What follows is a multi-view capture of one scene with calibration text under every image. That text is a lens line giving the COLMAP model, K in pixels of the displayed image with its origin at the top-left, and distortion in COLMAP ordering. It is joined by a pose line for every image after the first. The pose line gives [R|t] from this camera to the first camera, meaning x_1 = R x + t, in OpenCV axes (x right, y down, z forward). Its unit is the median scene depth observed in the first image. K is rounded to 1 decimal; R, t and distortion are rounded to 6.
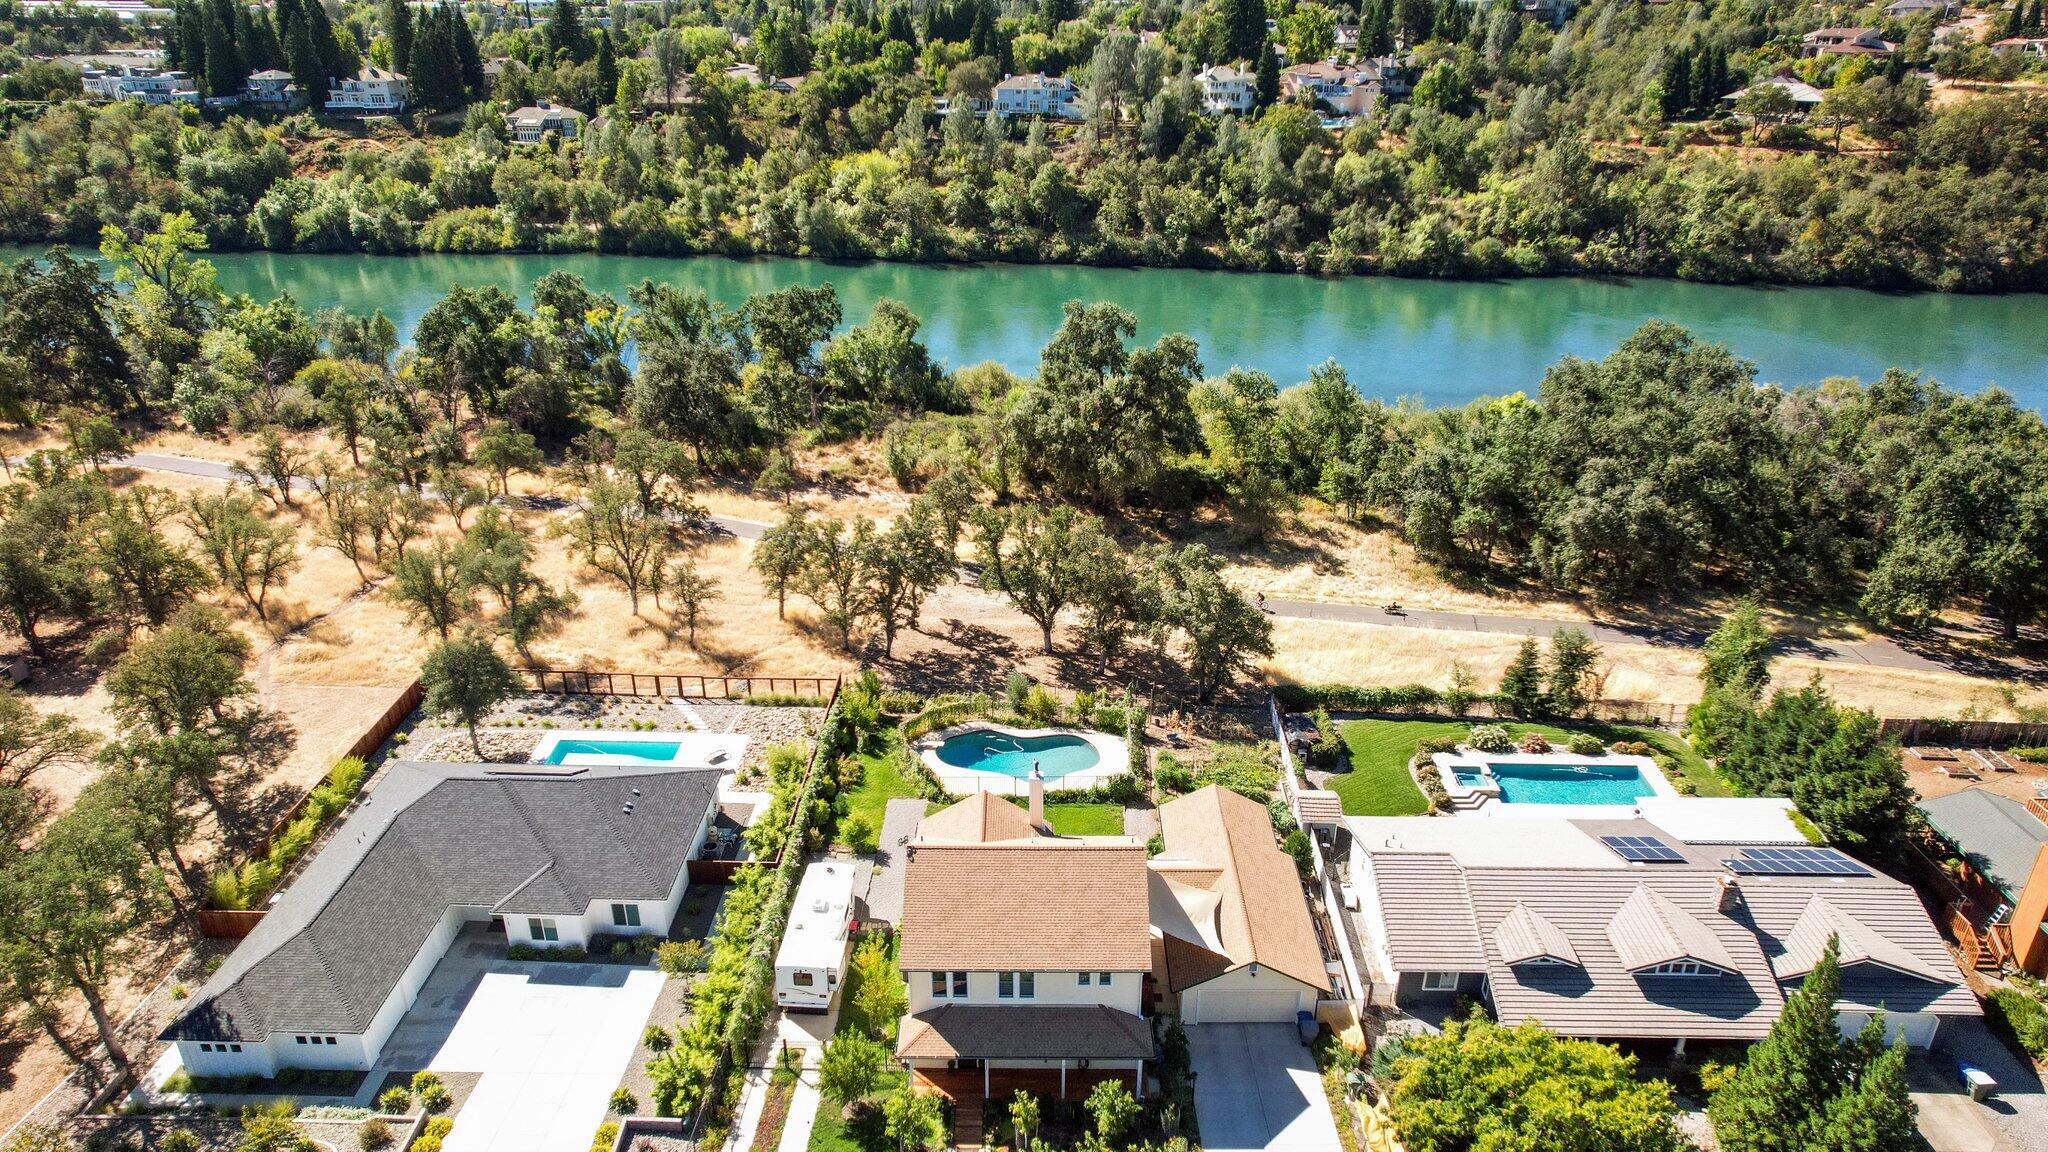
lens RADIAL K [[1323.1, 0, 1036.3], [0, 1323.1, 567.8], [0, 0, 1]] dist [-0.056656, 0.053434]
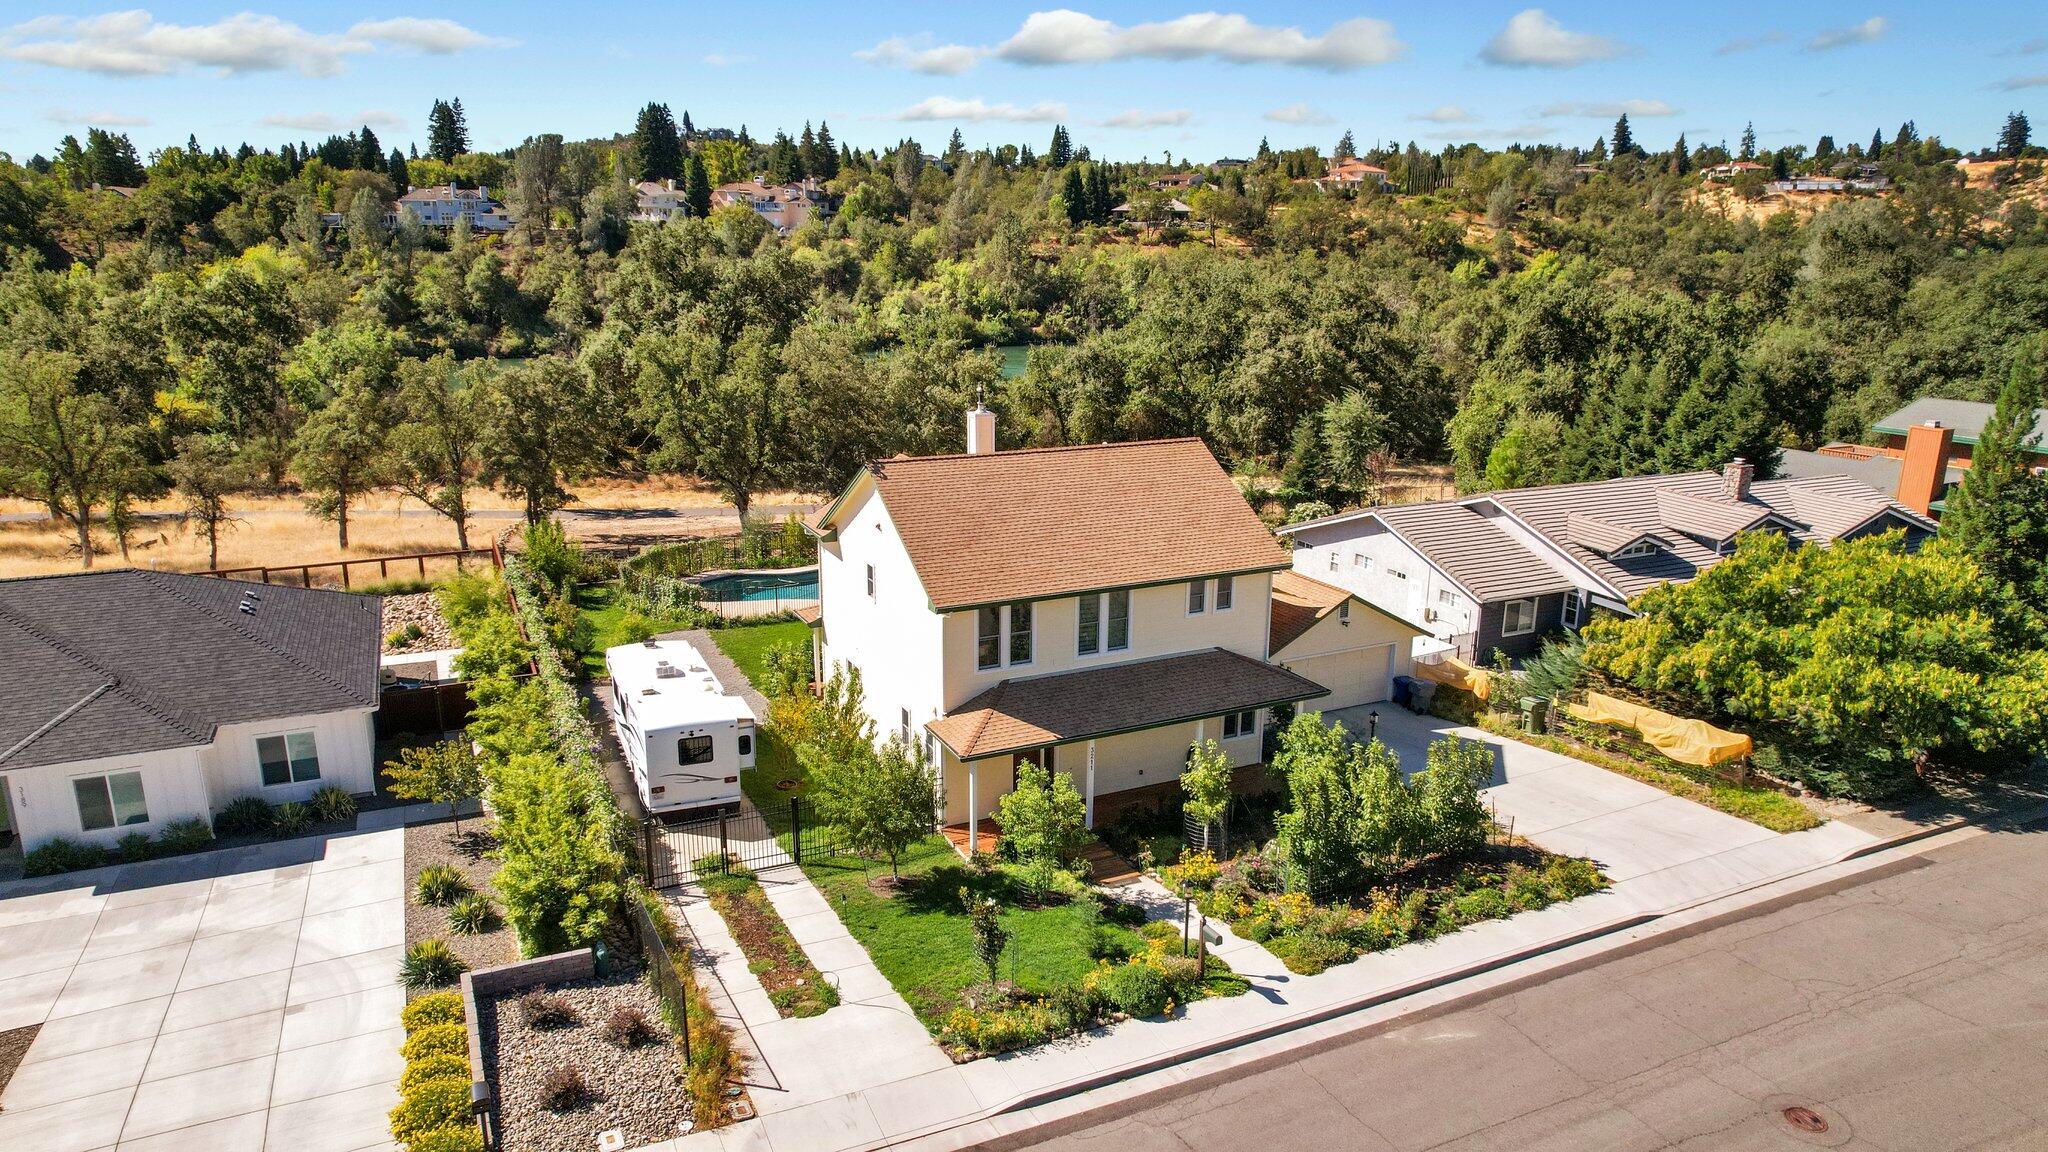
lens RADIAL K [[1323.1, 0, 1016.3], [0, 1323.1, 560.9], [0, 0, 1]] dist [-0.056656, 0.053434]
pose [[0.897284, -0.105737, 0.428604, -0.070985], [0.180617, 0.973842, -0.137875, 0.083154], [-0.402814, 0.201126, 0.892910, 0.105442]]
